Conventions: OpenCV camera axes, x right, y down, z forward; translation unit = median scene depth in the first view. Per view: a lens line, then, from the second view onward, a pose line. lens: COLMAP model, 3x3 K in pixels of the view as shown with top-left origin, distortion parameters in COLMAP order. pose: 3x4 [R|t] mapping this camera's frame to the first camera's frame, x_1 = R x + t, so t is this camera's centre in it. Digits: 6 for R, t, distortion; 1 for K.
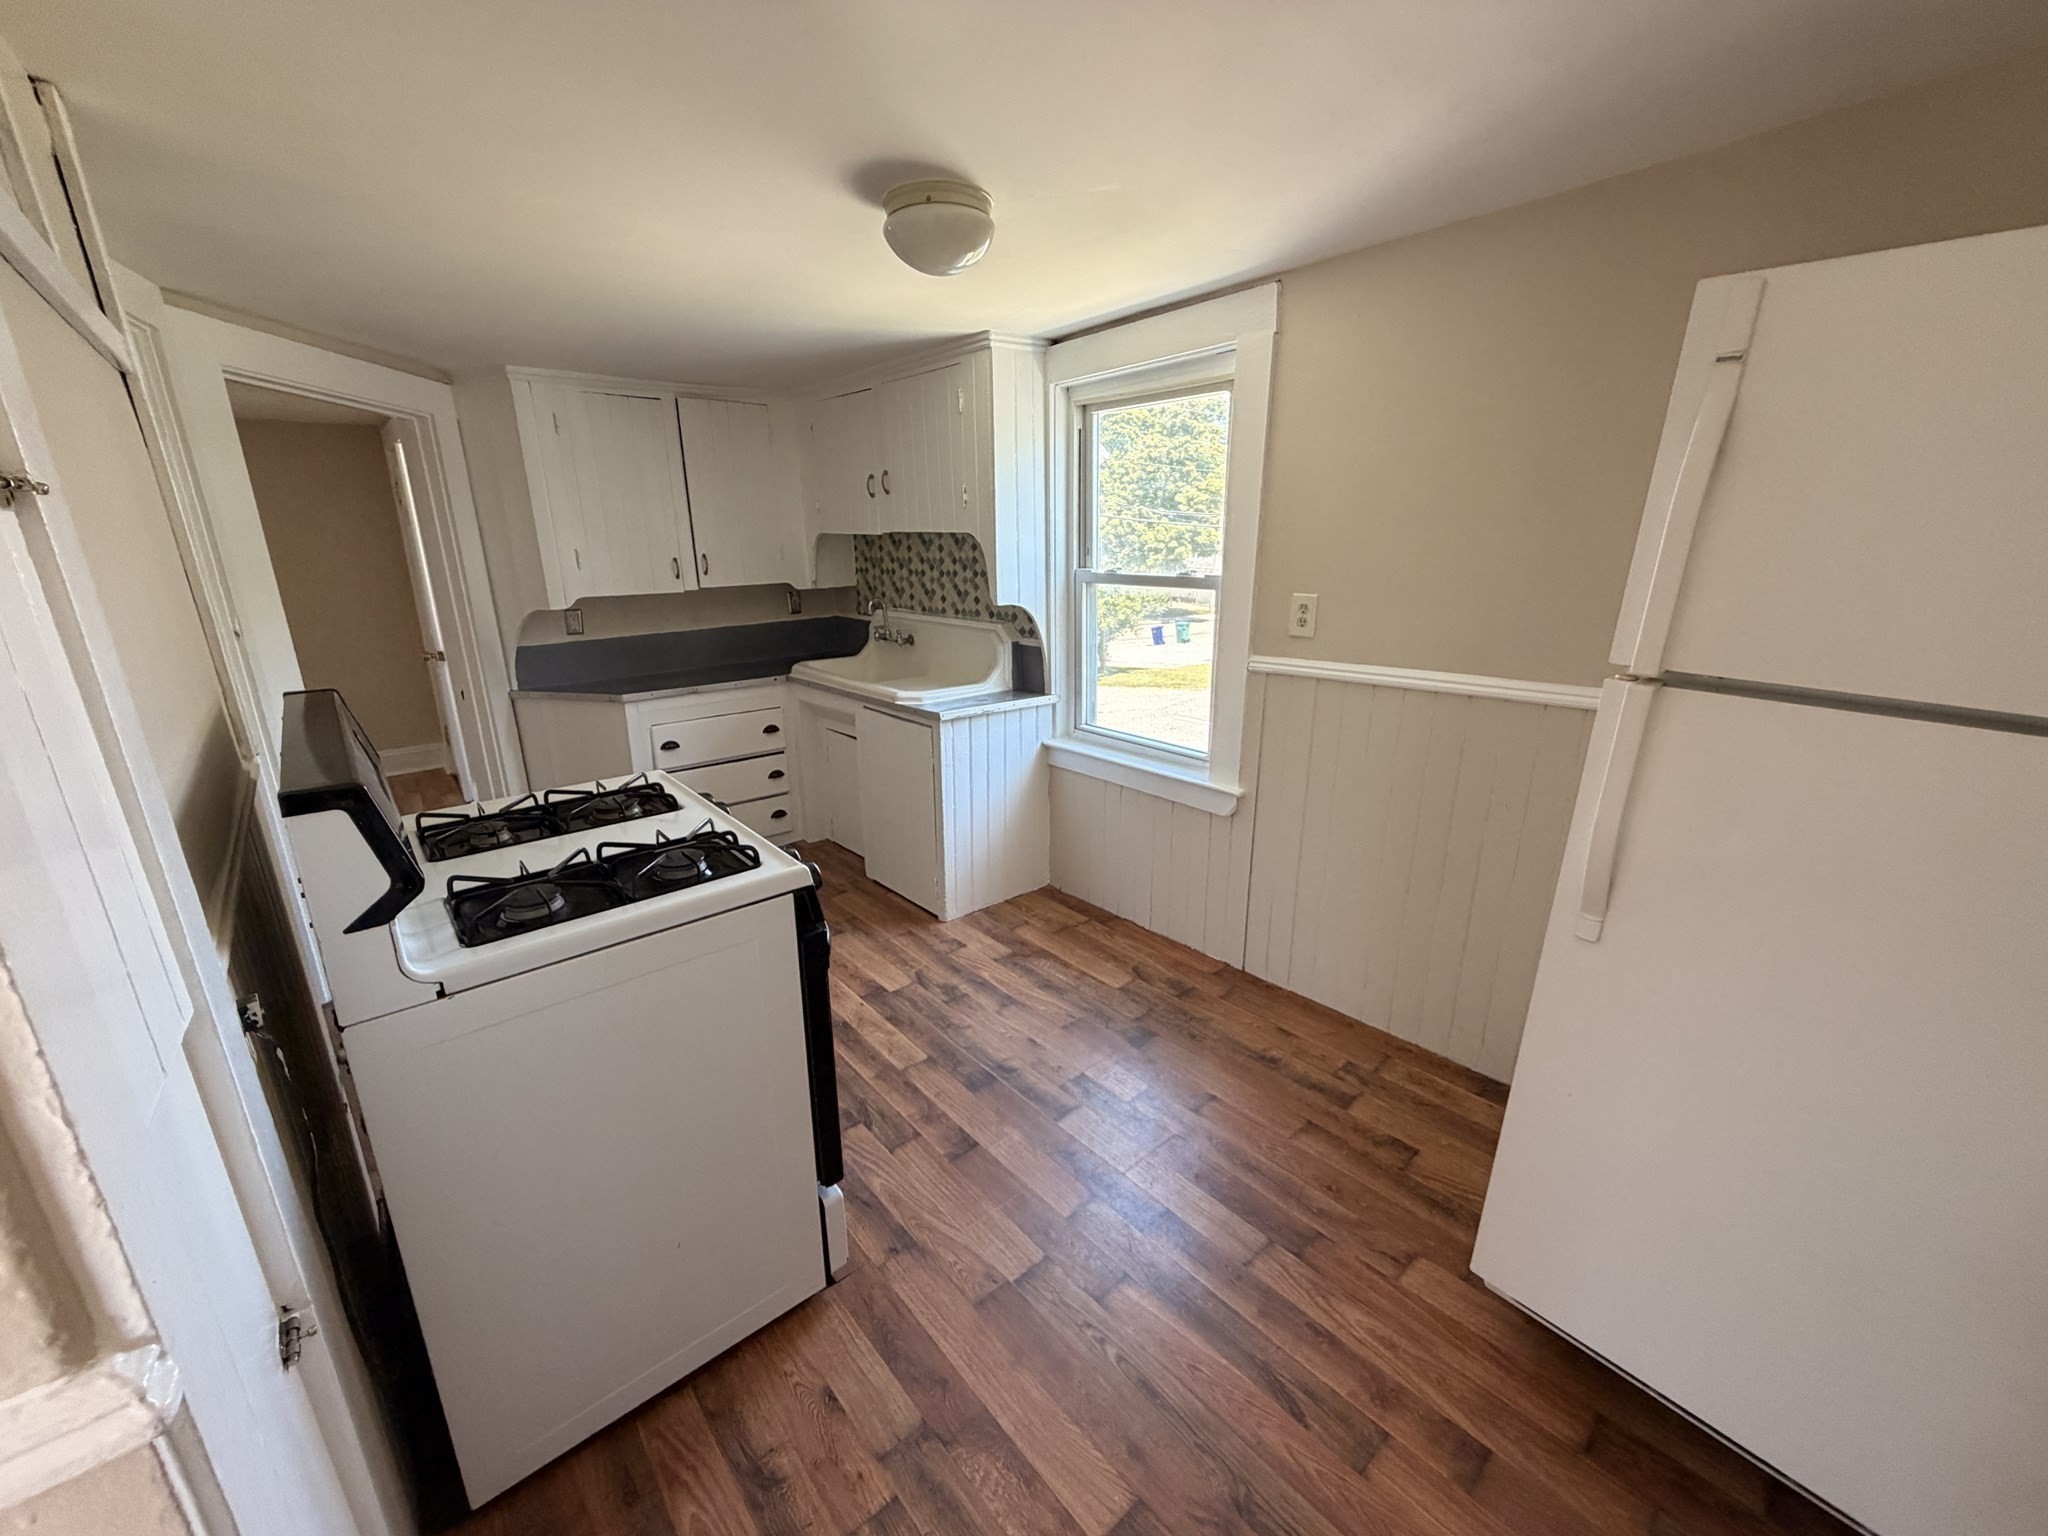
lens RADIAL K [[817.0, 0, 1017.6], [0, 817.0, 783.8], [0, 0, 1]] dist [-0.000605, 0.000069]
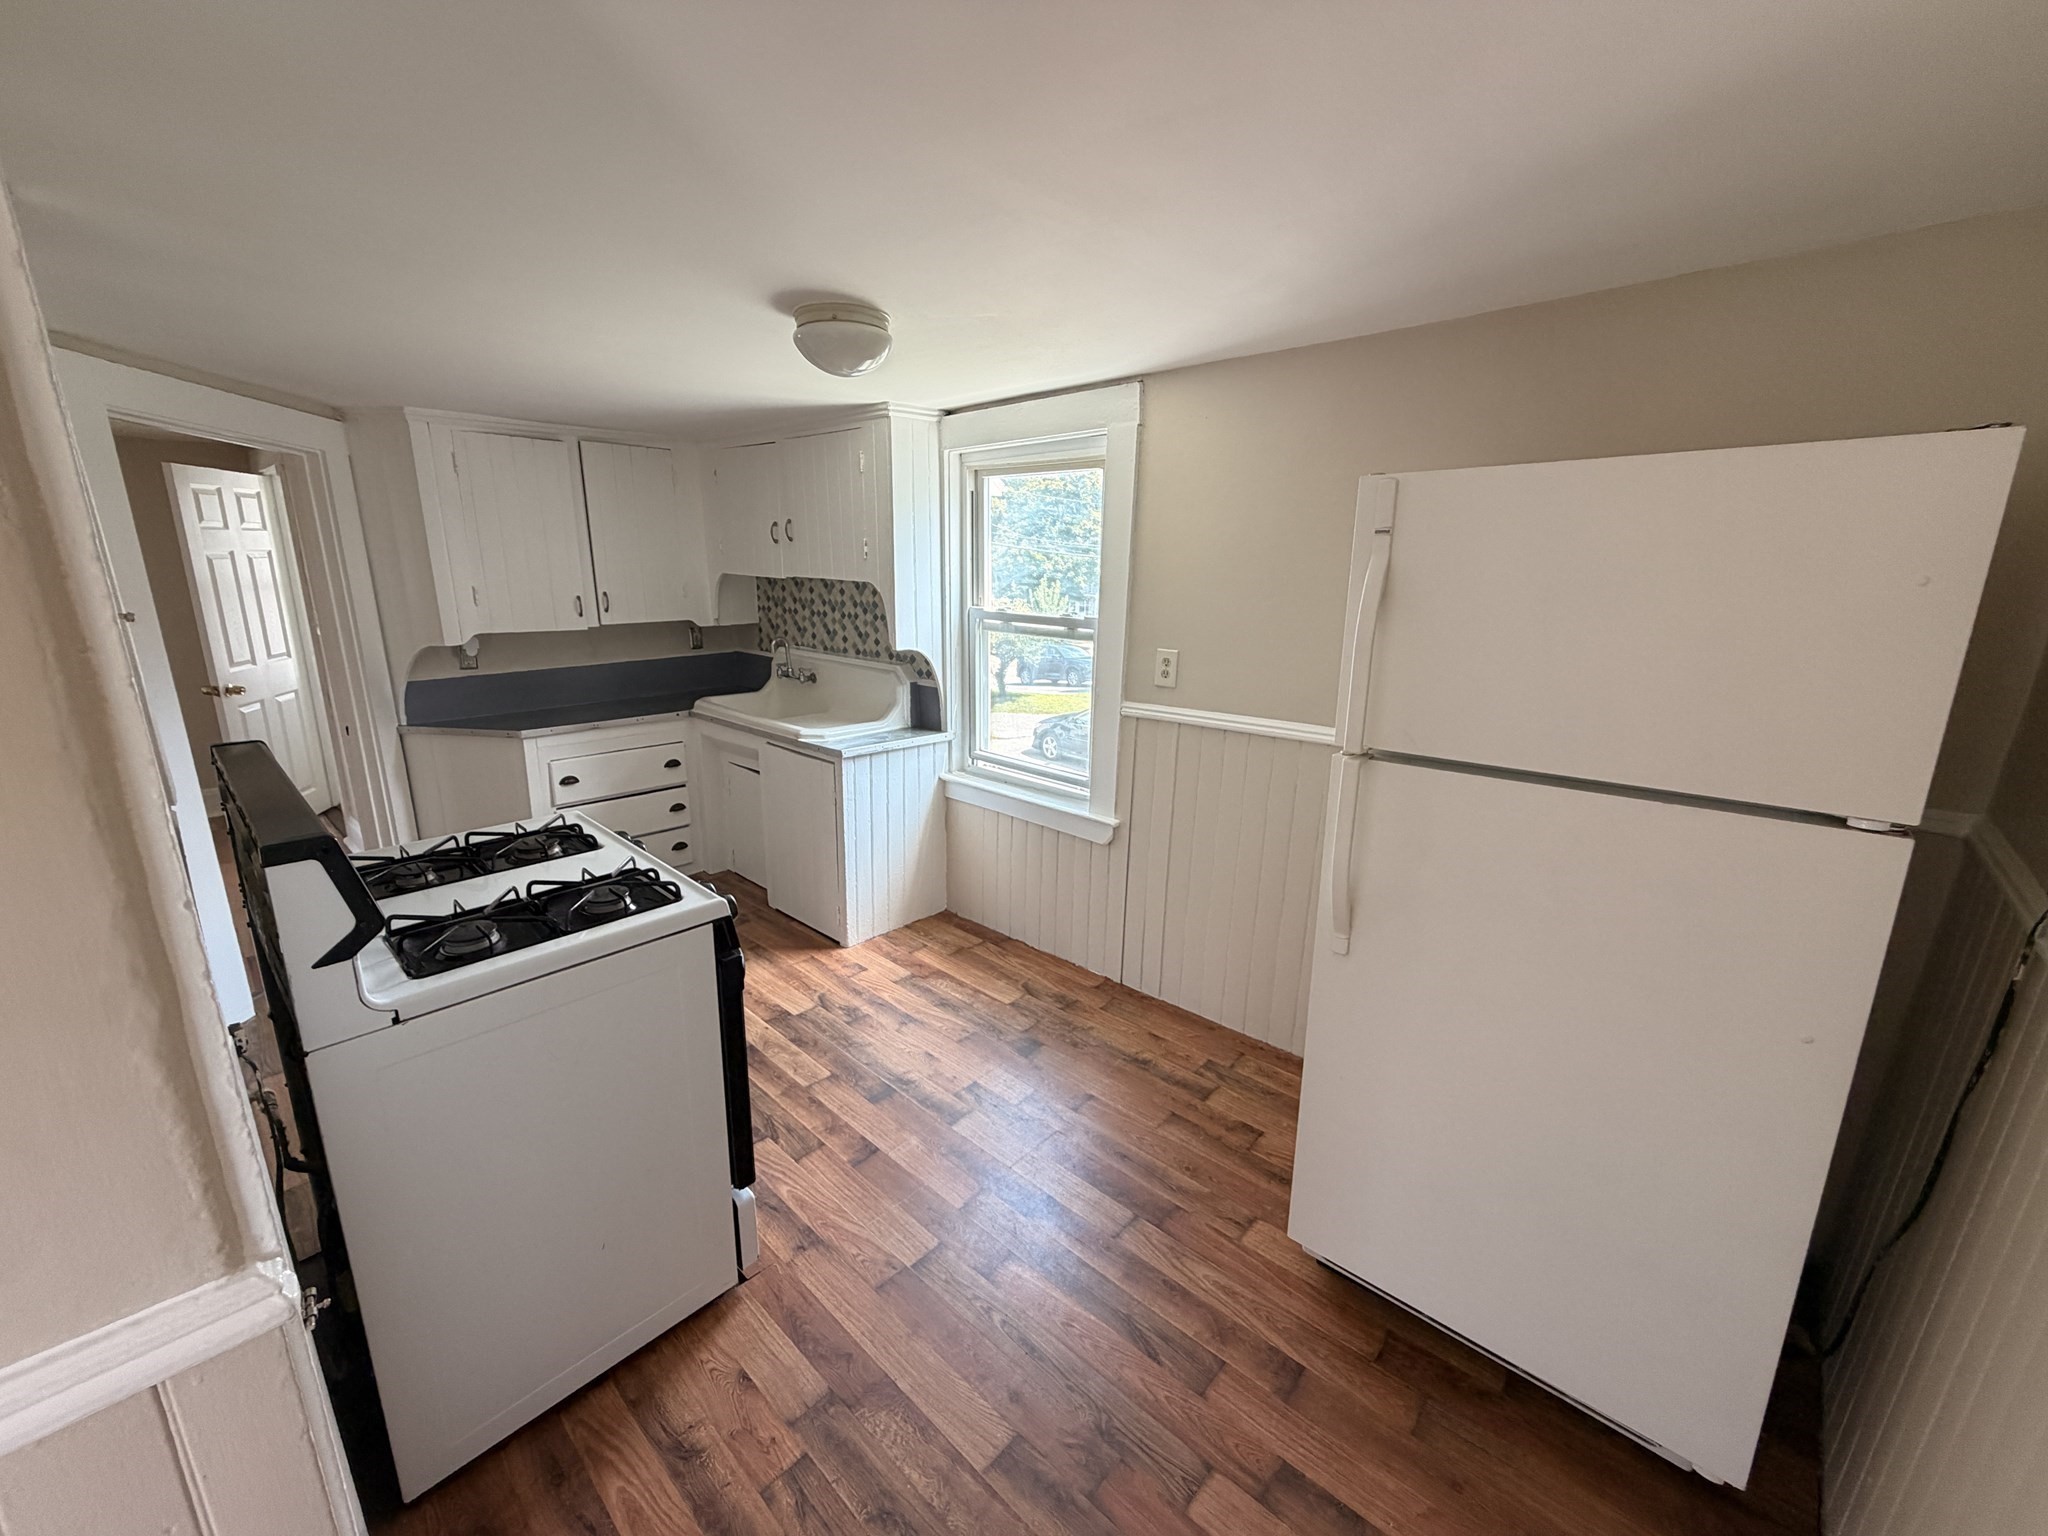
lens RADIAL K [[817.0, 0, 1022.7], [0, 817.0, 777.6], [0, 0, 1]] dist [-0.000605, 0.000069]
pose [[0.992037, -0.003461, 0.125901, 0.008287], [0.008058, 0.999318, -0.036023, -0.019768], [-0.125690, 0.036751, 0.991389, -0.153888]]
